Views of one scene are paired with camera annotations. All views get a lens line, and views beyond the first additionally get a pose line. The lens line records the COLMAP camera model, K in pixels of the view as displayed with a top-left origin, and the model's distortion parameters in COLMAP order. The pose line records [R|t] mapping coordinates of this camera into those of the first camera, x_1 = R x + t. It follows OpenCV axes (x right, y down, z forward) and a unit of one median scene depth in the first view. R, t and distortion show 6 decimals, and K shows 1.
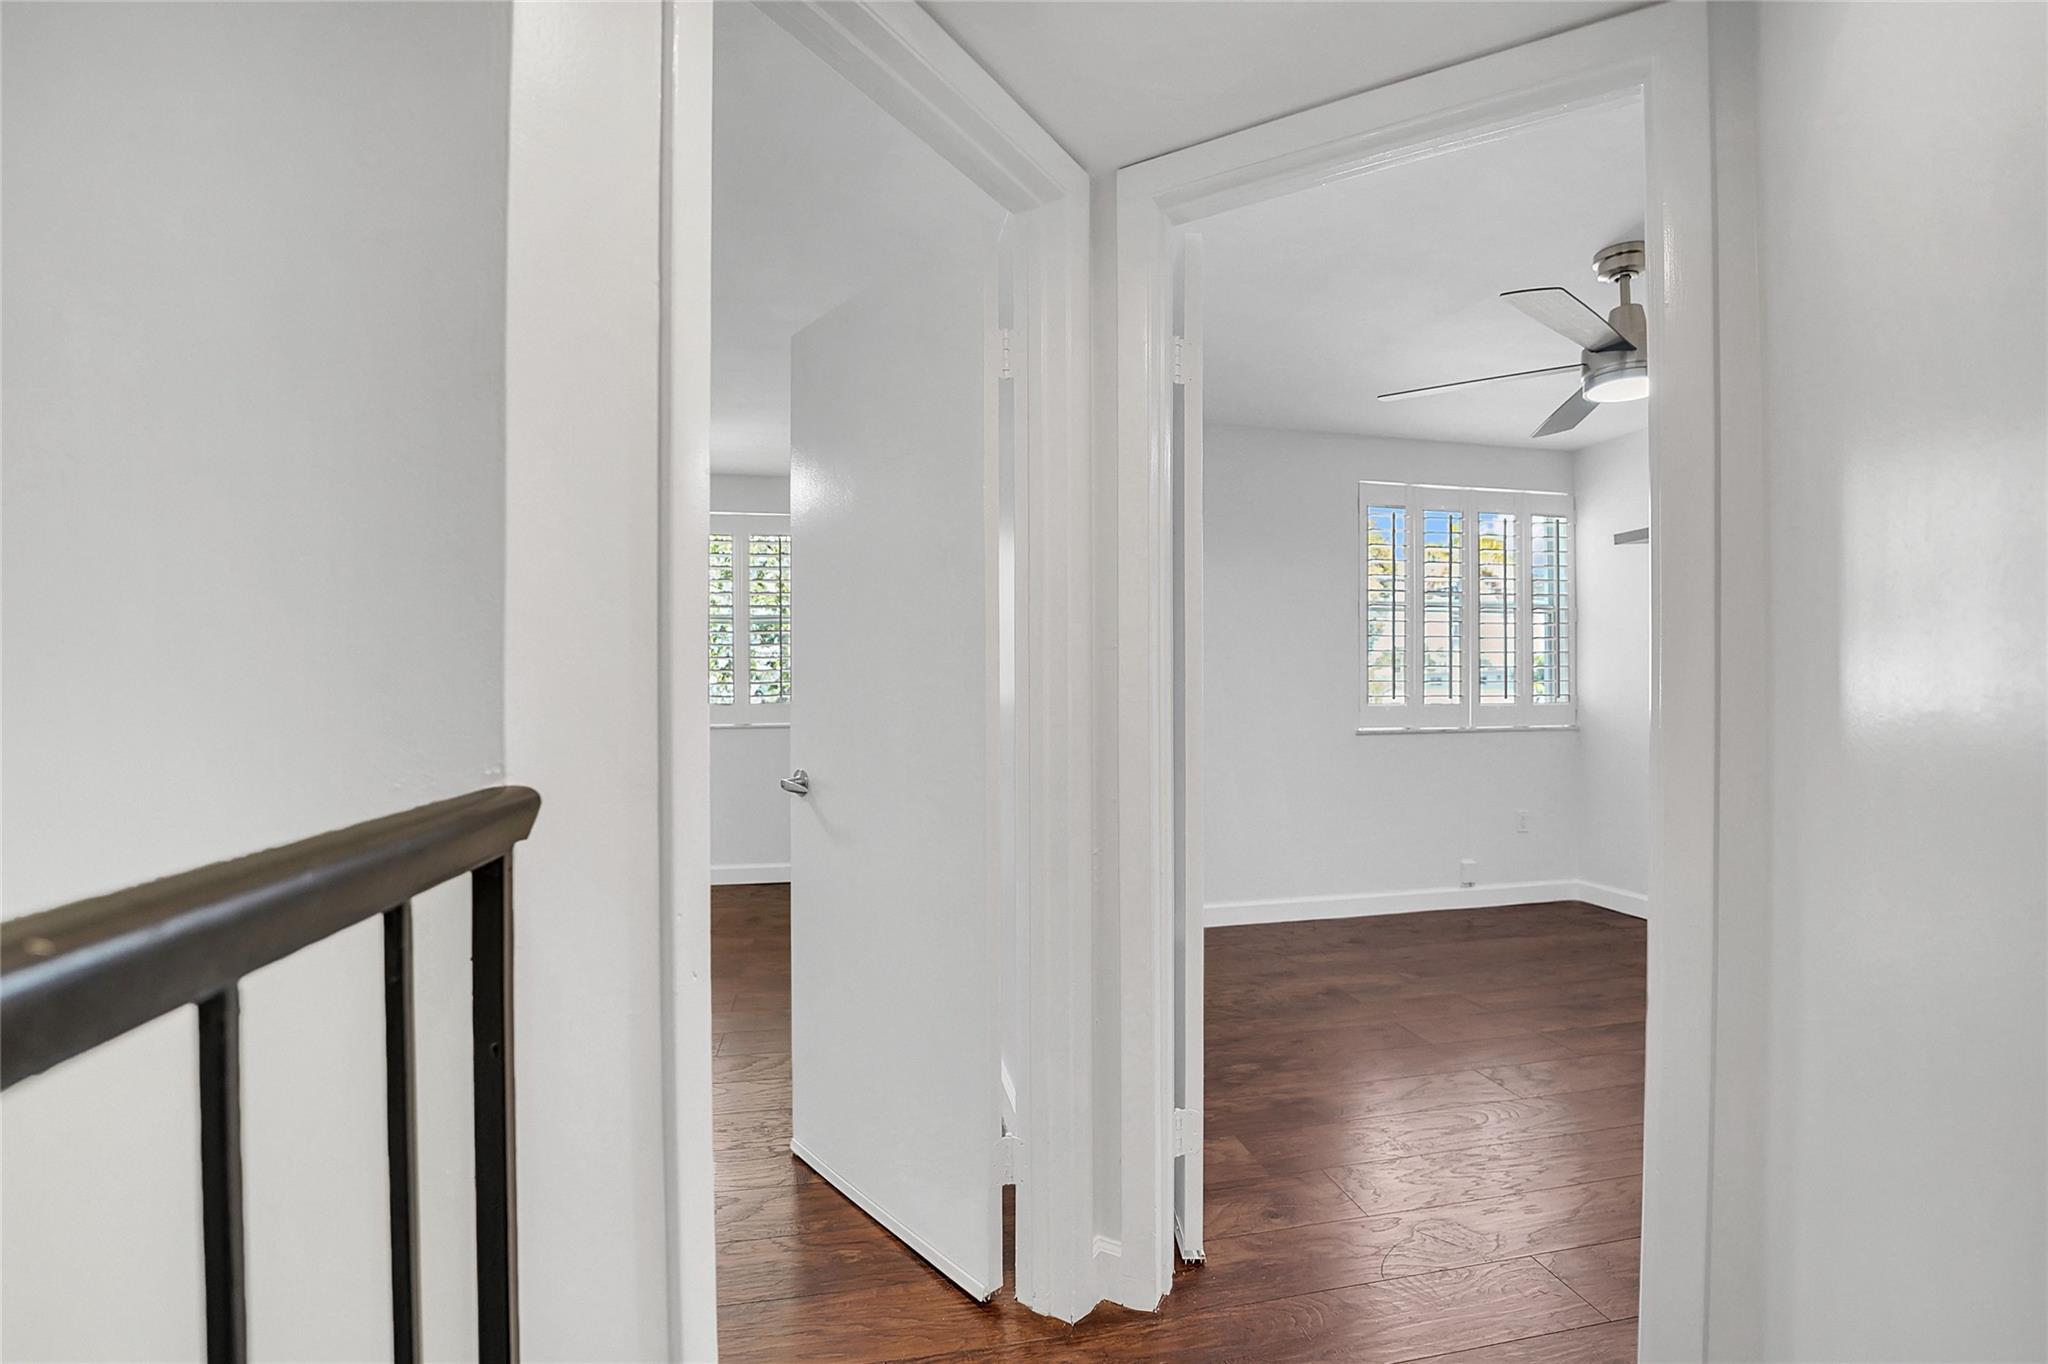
lens RADIAL K [[853.6, 0, 1024.0], [0, 853.6, 682.0], [0, 0, 1]] dist [-0.009967, -0.000179]
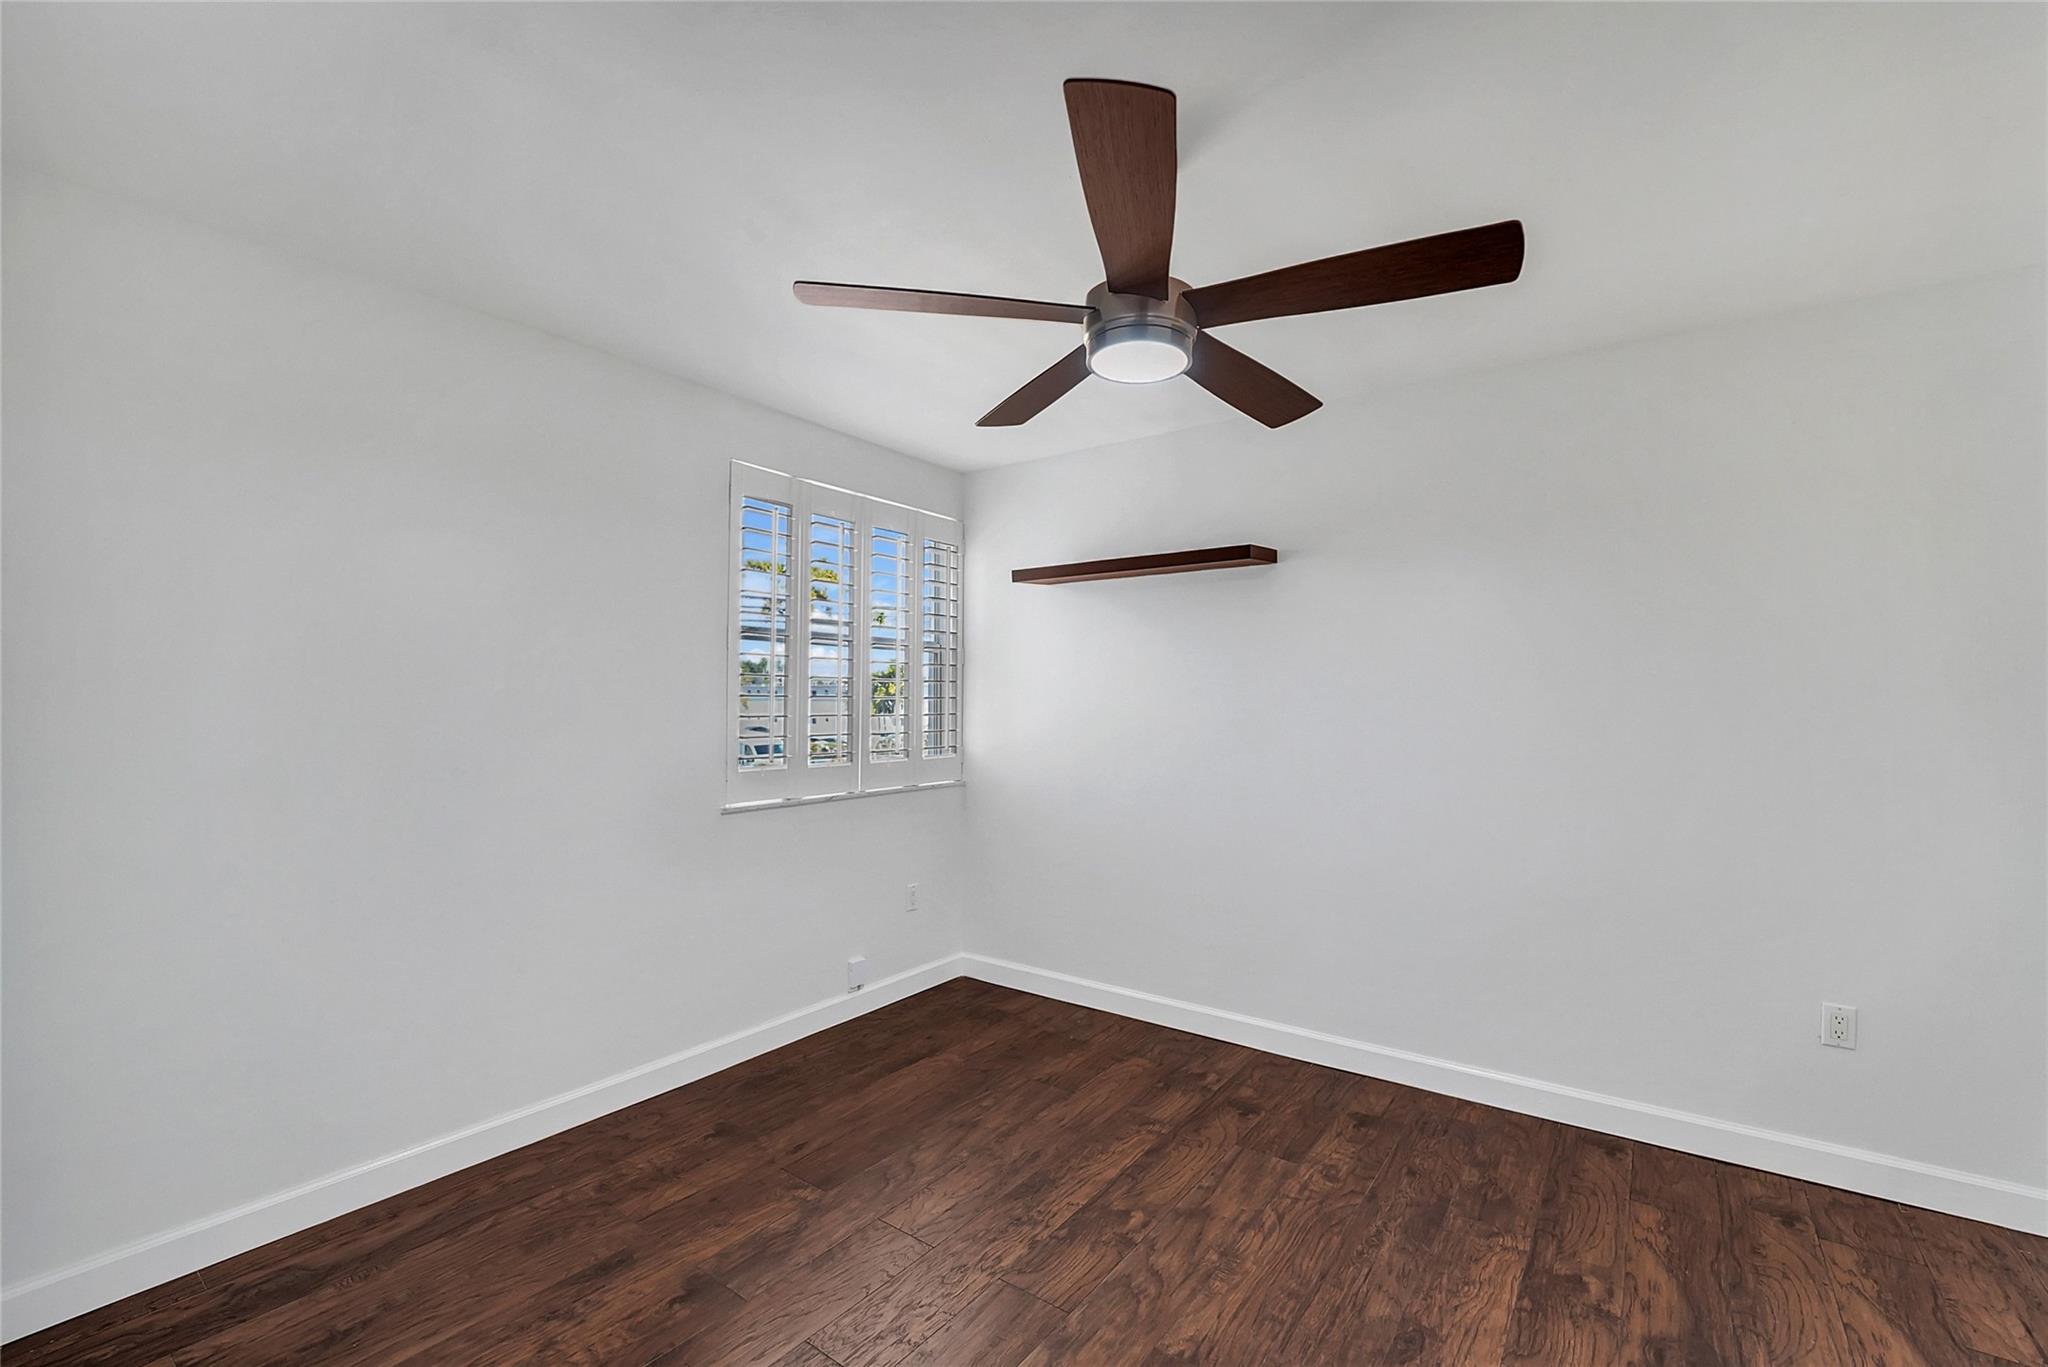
lens RADIAL K [[879.8, 0, 1038.8], [0, 879.8, 679.4], [0, 0, 1]] dist [-0.029556, 0.000287]
pose [[0.736752, 0.021627, 0.675817, 0.091517], [-0.005544, 0.999648, -0.025947, -0.034391], [-0.676140, 0.015370, 0.736613, 0.291749]]
